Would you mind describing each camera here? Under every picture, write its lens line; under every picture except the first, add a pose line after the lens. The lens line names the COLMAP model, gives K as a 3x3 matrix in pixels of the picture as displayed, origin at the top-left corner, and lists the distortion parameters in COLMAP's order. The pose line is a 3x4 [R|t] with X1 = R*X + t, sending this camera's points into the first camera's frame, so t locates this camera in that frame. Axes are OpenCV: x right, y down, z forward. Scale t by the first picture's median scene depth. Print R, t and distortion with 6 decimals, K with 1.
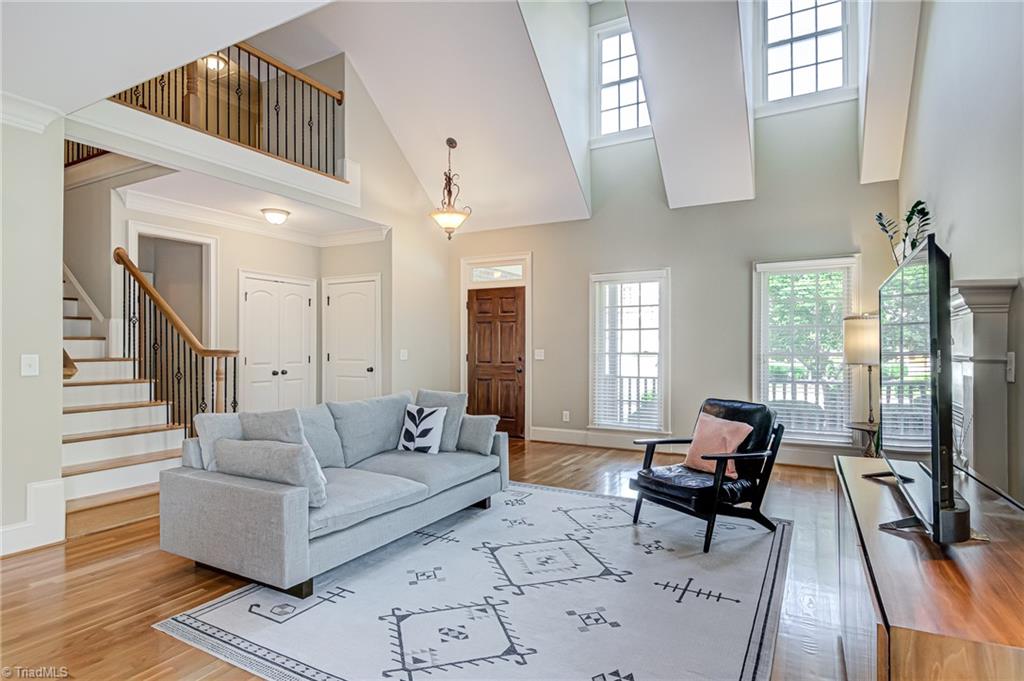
lens RADIAL K [[539.0, 0, 519.8], [0, 539.0, 342.6], [0, 0, 1]] dist [0.019834, -0.017067]
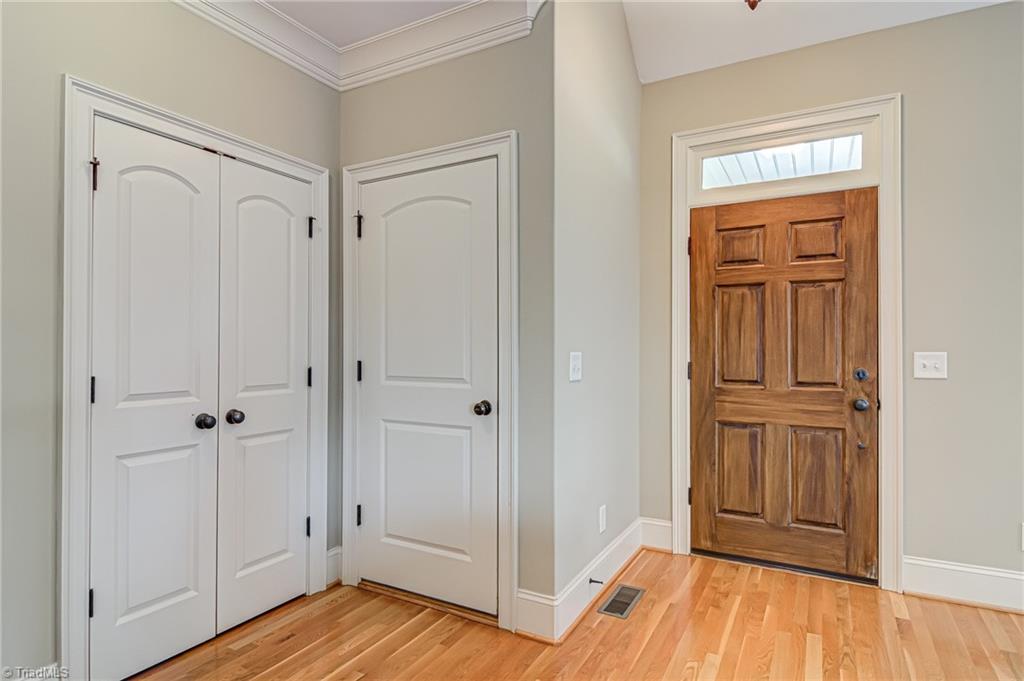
lens RADIAL K [[539.0, 0, 530.4], [0, 539.0, 344.5], [0, 0, 1]] dist [0.019834, -0.017067]
pose [[0.999940, 0.001873, 0.010797, -0.250636], [-0.001904, 0.999994, 0.002820, 0.007534], [-0.010792, -0.002841, 0.999938, 0.649117]]
